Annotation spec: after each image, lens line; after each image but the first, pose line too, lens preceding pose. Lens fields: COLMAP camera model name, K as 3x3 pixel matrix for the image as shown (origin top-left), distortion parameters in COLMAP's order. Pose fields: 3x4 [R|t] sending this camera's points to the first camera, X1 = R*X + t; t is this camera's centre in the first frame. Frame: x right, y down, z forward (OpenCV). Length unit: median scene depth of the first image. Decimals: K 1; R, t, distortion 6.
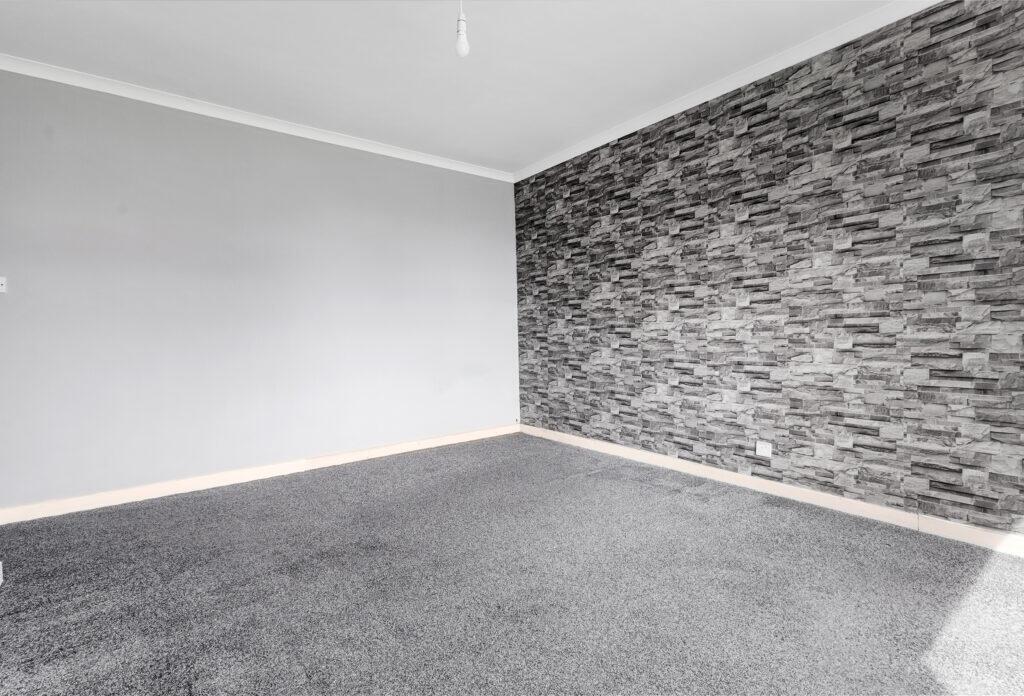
lens RADIAL K [[504.9, 0, 509.7], [0, 504.9, 324.1], [0, 0, 1]] dist [0.010020, 0.000329]
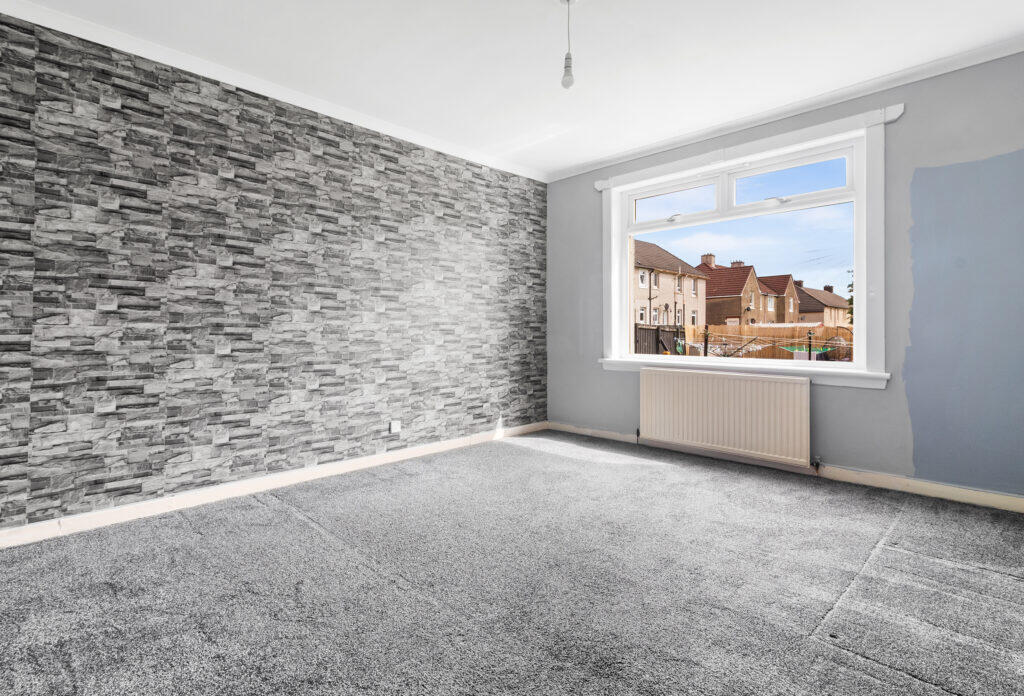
lens RADIAL K [[504.9, 0, 509.7], [0, 504.9, 324.1], [0, 0, 1]] dist [0.010020, 0.000329]
pose [[-0.165365, 0.056129, 0.984634, -0.644673], [0.013722, 0.998413, -0.054610, 0.052955], [-0.986137, 0.004480, -0.165873, 0.753087]]
